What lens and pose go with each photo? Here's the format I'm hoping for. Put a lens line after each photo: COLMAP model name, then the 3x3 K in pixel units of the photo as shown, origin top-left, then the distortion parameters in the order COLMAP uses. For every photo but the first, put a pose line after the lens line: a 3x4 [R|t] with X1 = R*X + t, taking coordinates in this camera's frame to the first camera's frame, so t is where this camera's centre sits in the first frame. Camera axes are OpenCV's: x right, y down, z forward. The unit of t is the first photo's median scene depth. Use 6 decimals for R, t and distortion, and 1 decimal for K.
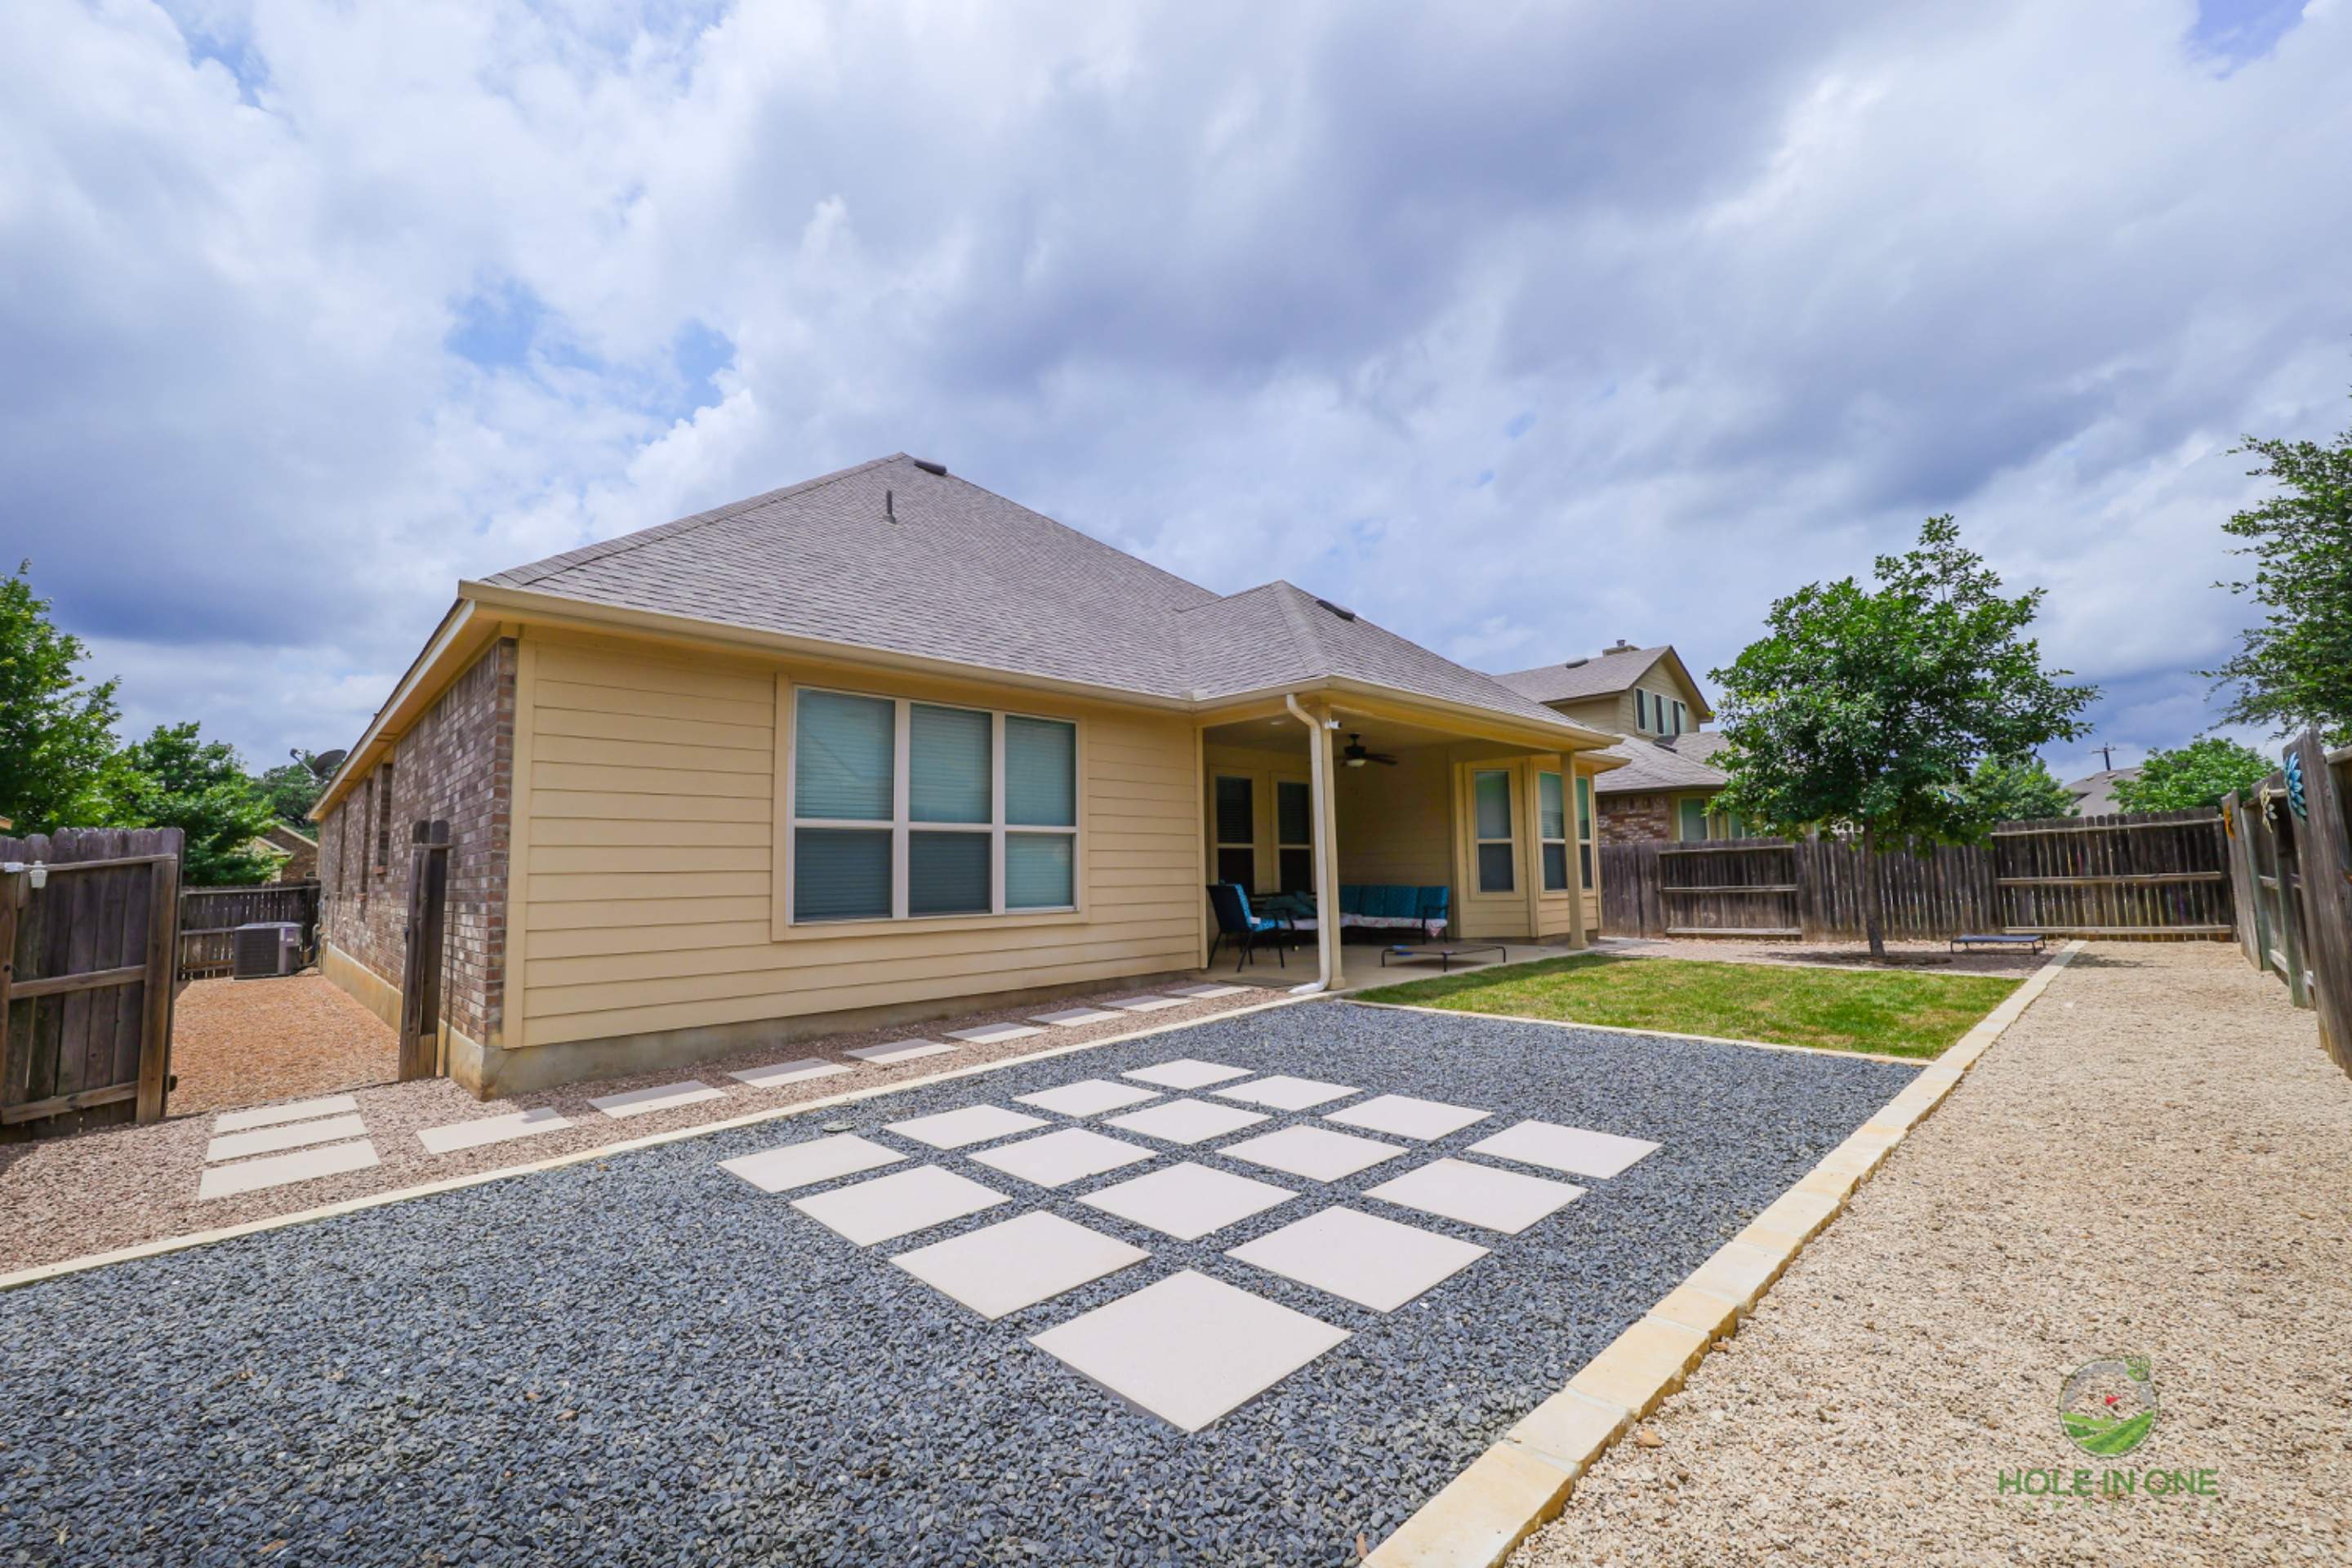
lens RADIAL K [[953.5, 0, 1165.9], [0, 953.5, 791.4], [0, 0, 1]] dist [0.000739, 0.001081]
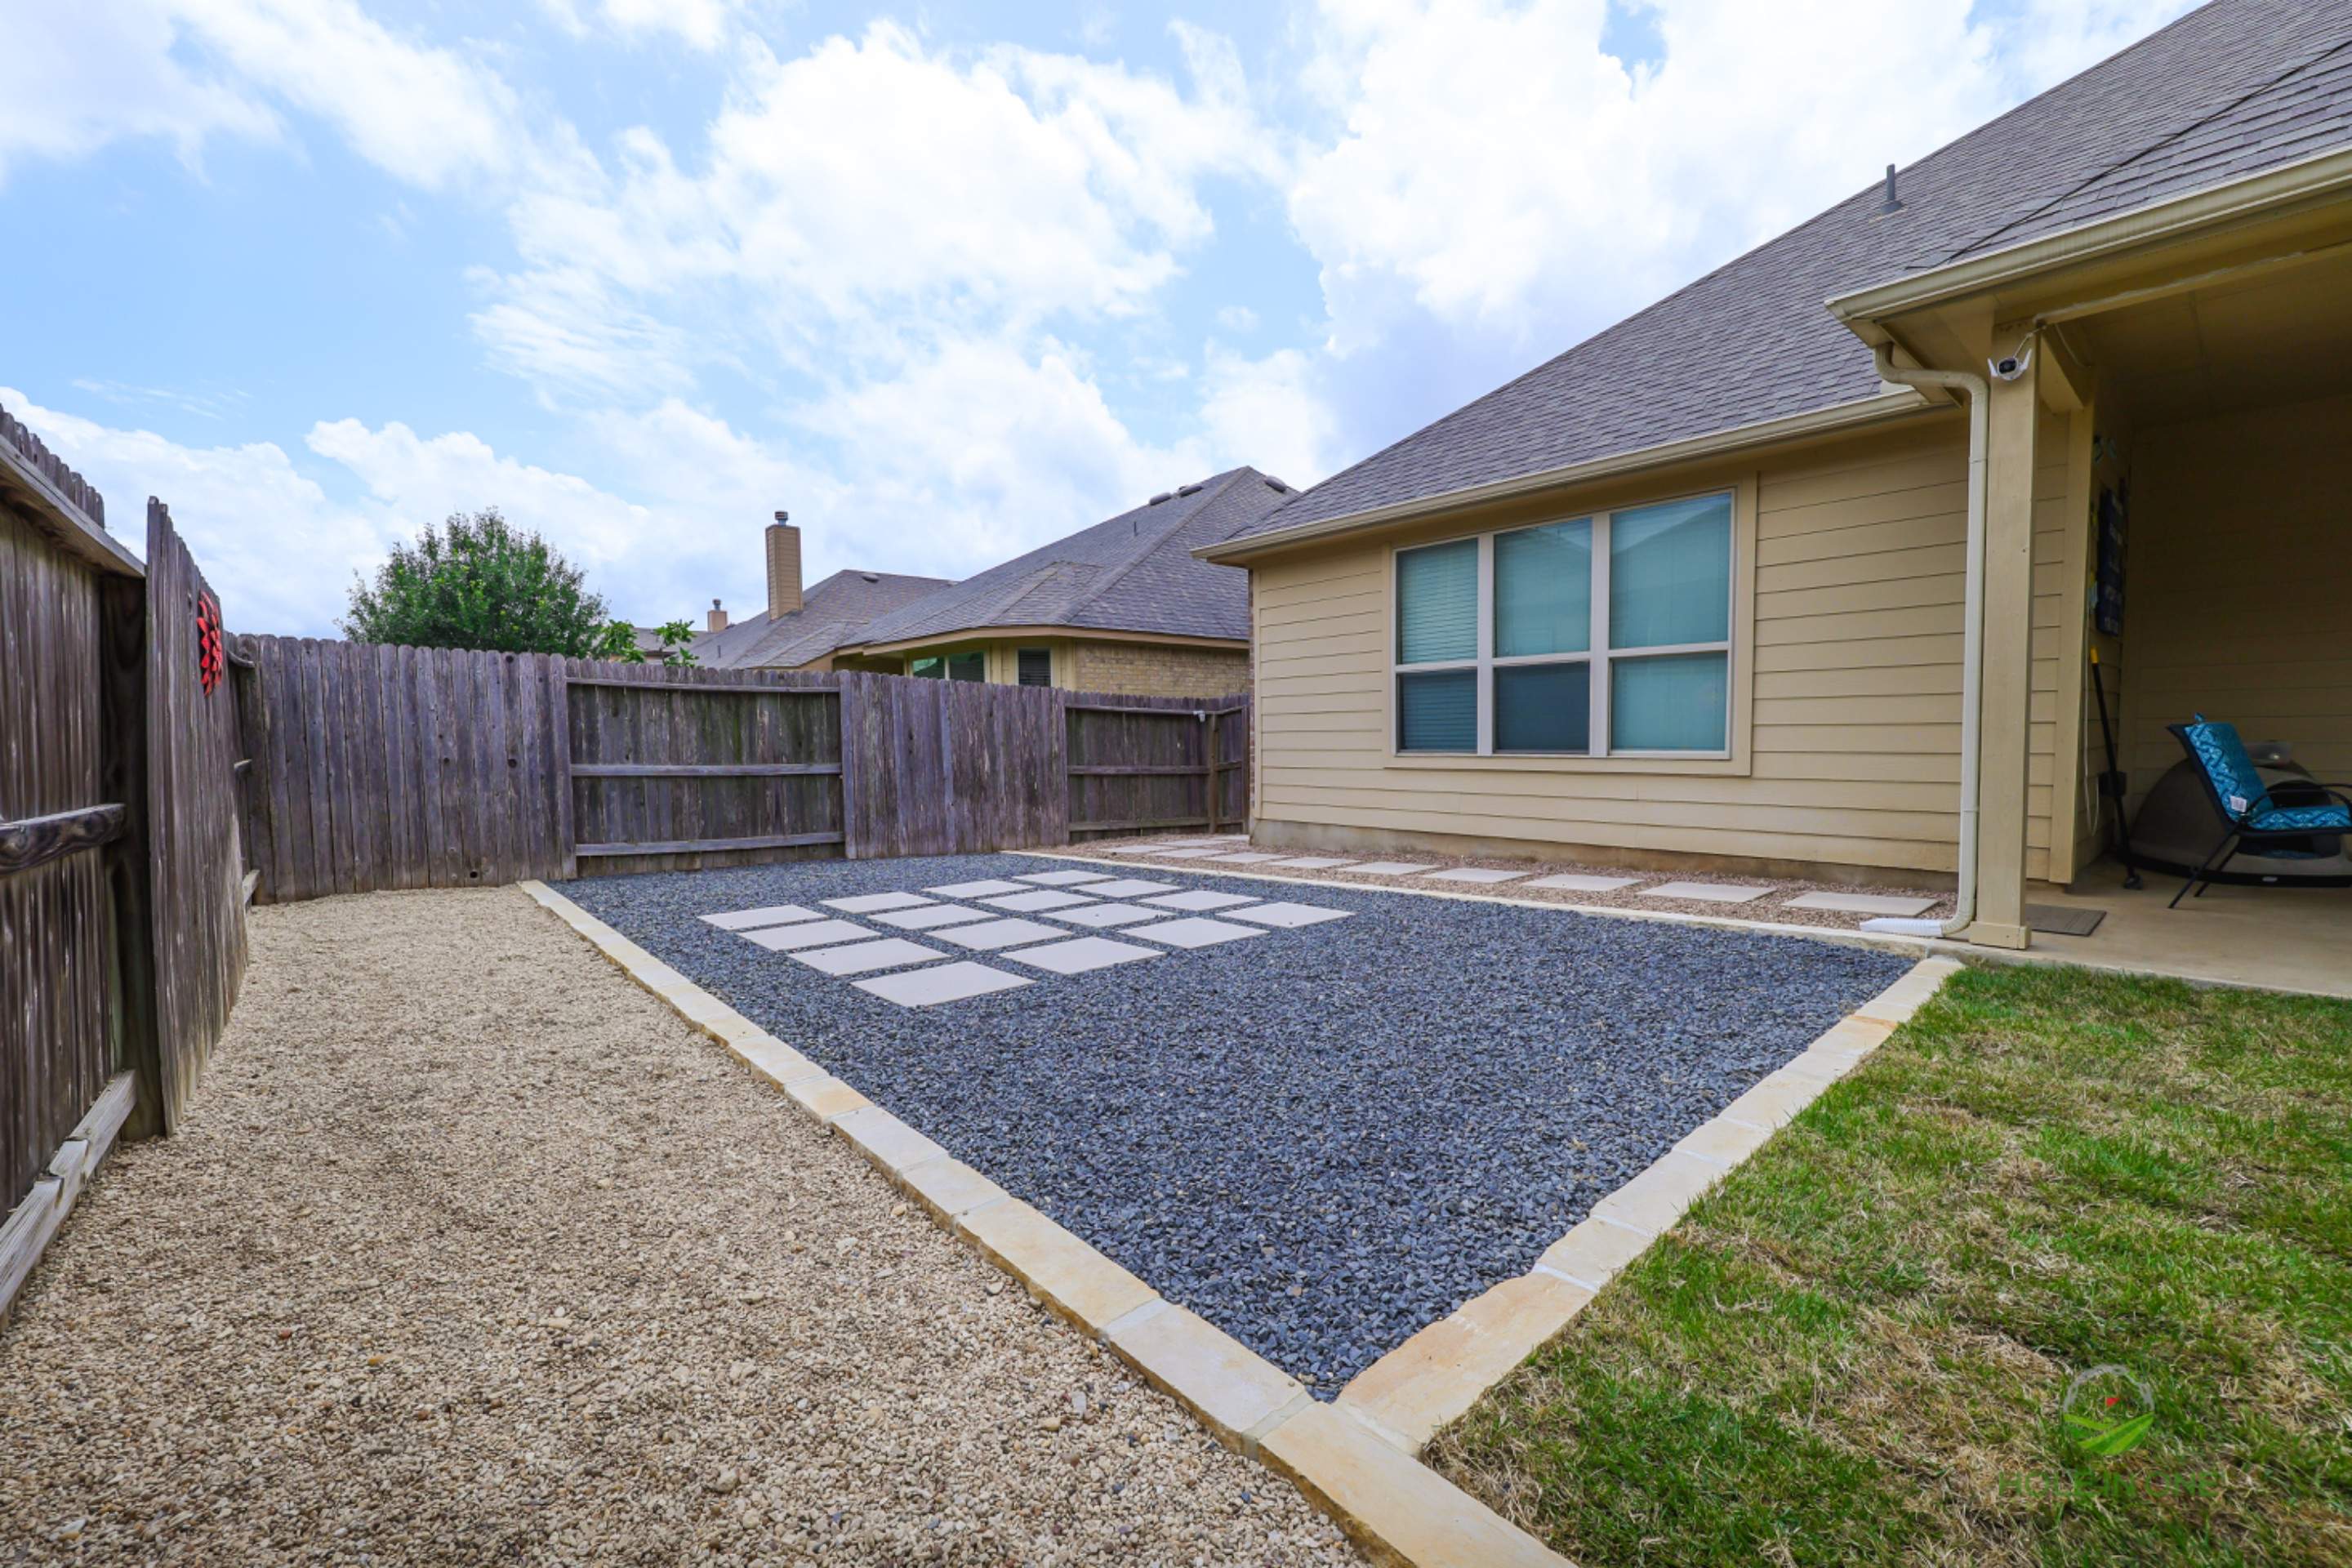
lens RADIAL K [[953.5, 0, 1157.7], [0, 953.5, 808.0], [0, 0, 1]] dist [0.000739, 0.001081]
pose [[-0.047380, 0.095466, -0.994304, 0.692826], [0.100238, 0.990852, 0.090358, 0.057488], [0.993835, -0.095386, -0.056516, 0.642629]]
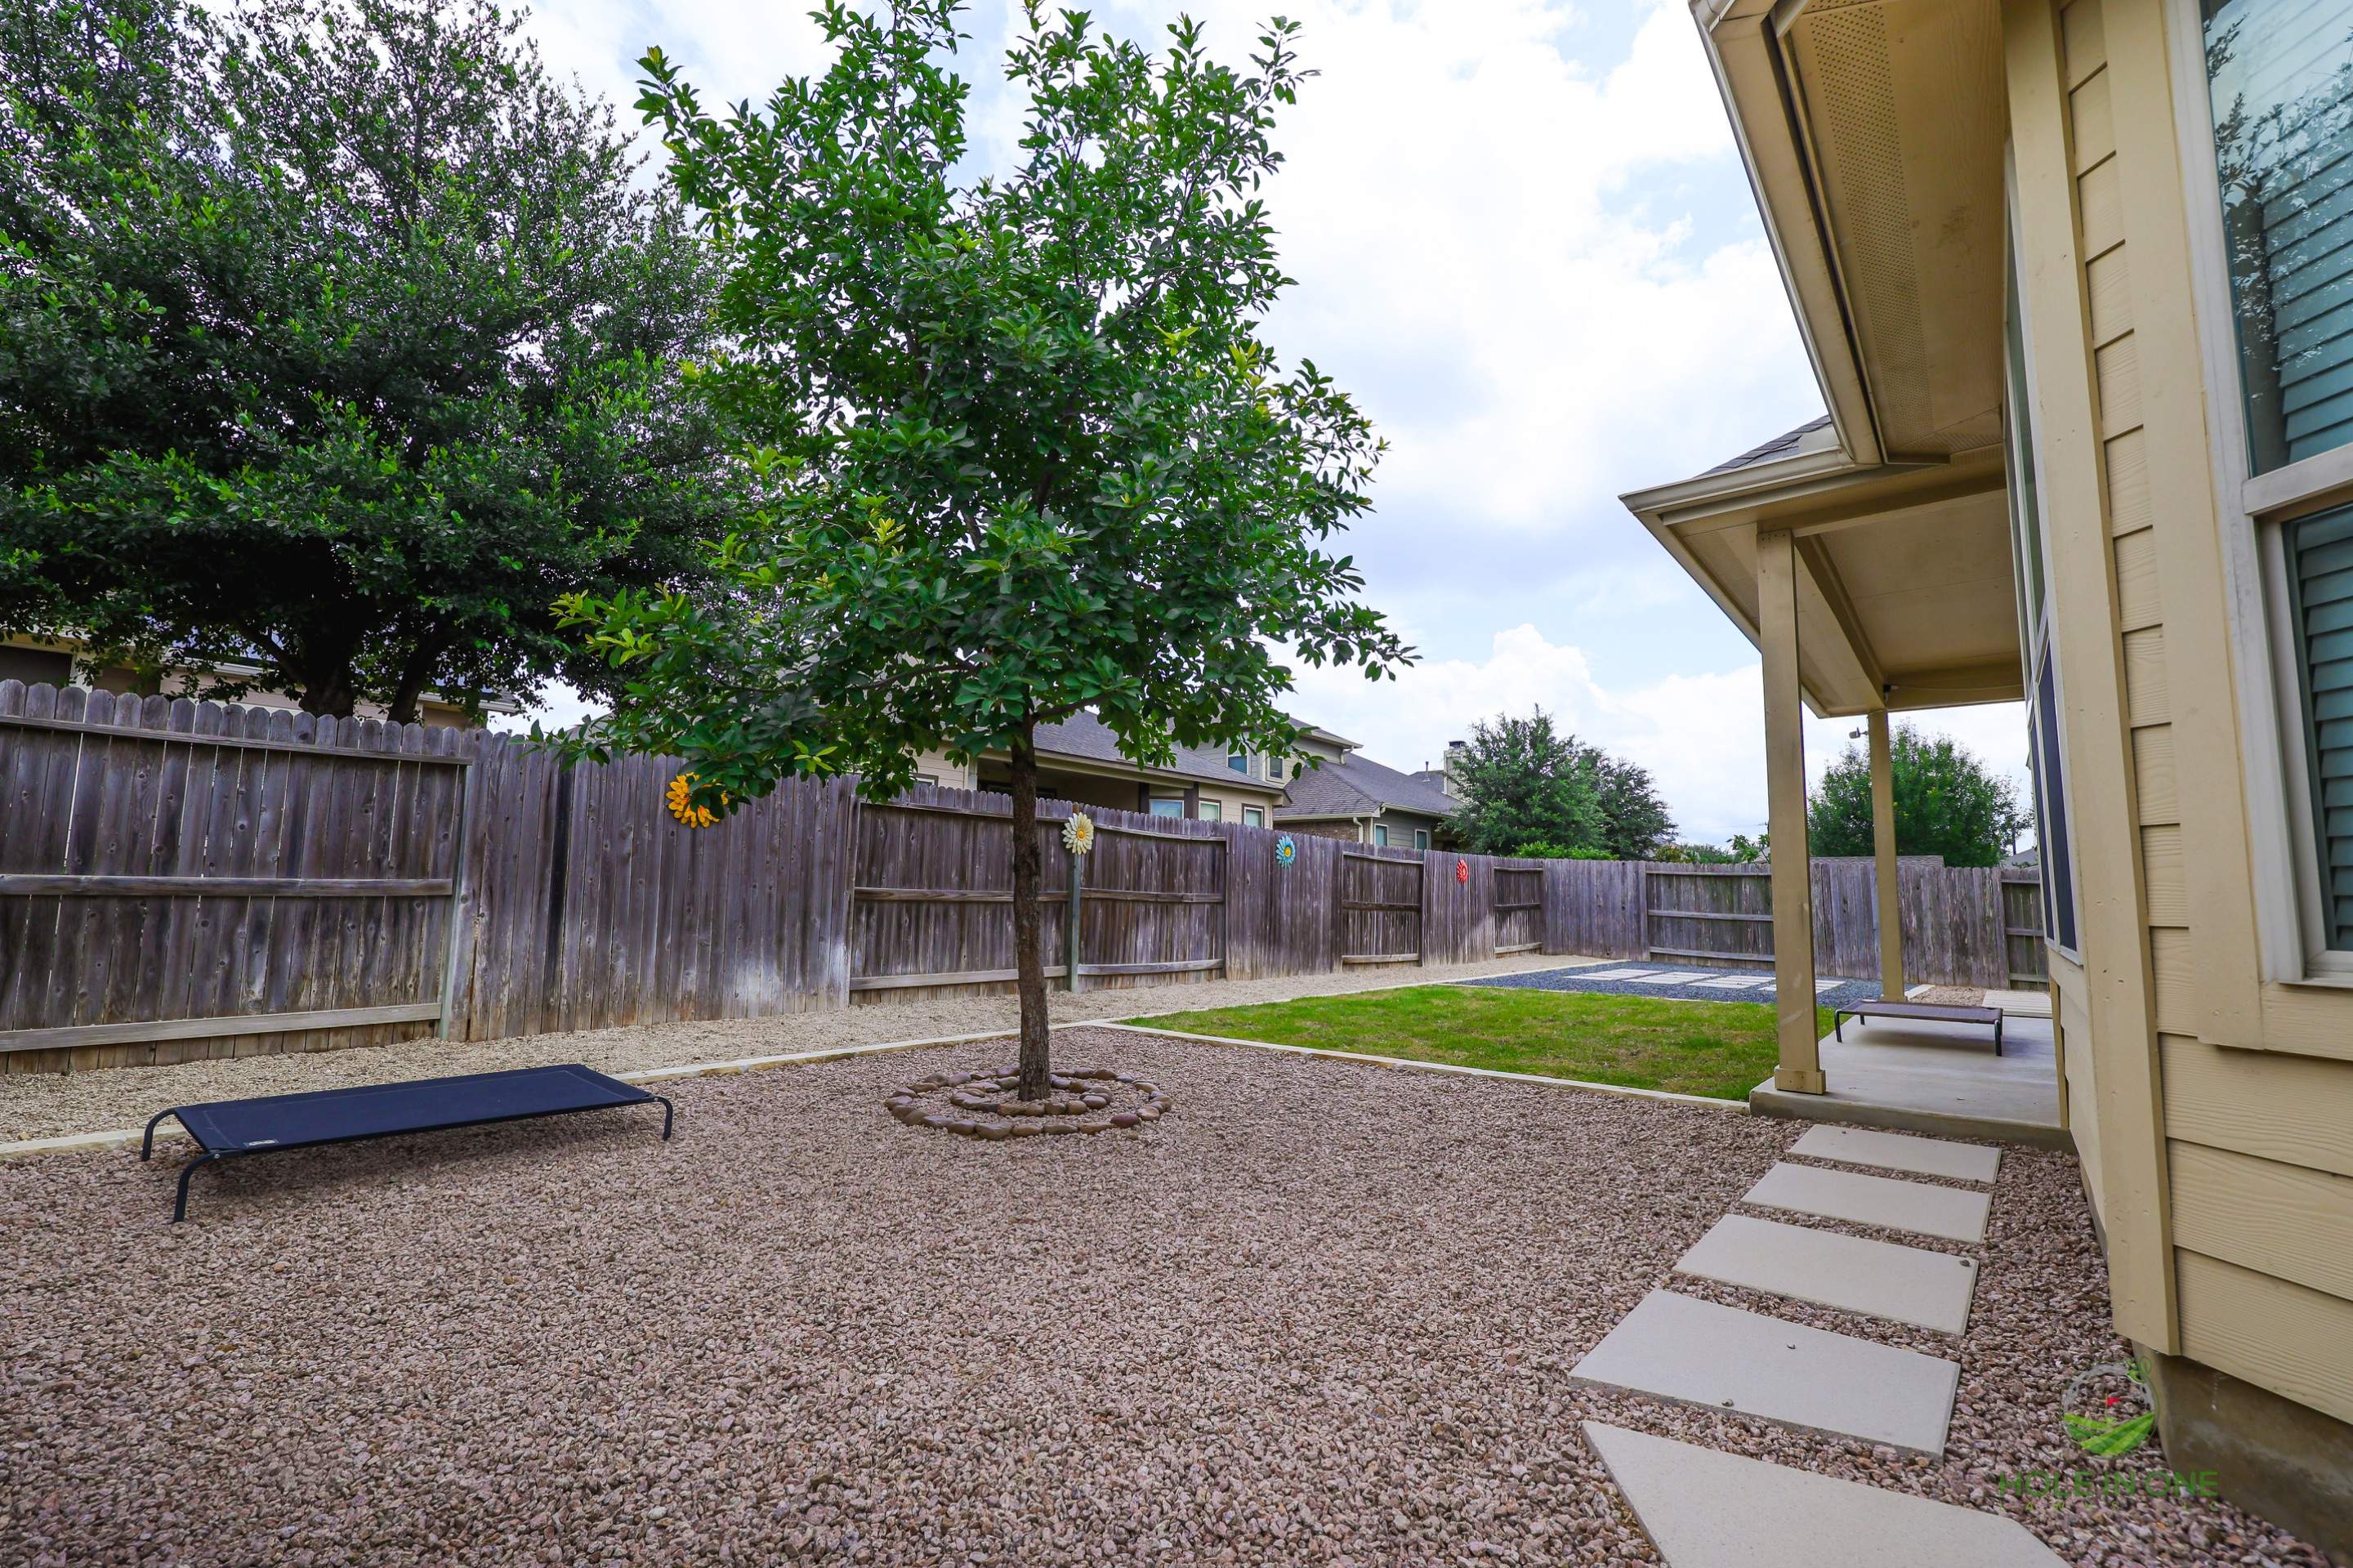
lens RADIAL K [[988.1, 0, 1161.7], [0, 988.1, 793.2], [0, 0, 1]] dist [0.002032, -0.000020]
pose [[-0.993928, -0.010424, -0.109539, 1.073049], [0.010607, 0.981788, -0.189682, 0.187799], [0.109521, -0.189692, -0.975716, 2.033337]]
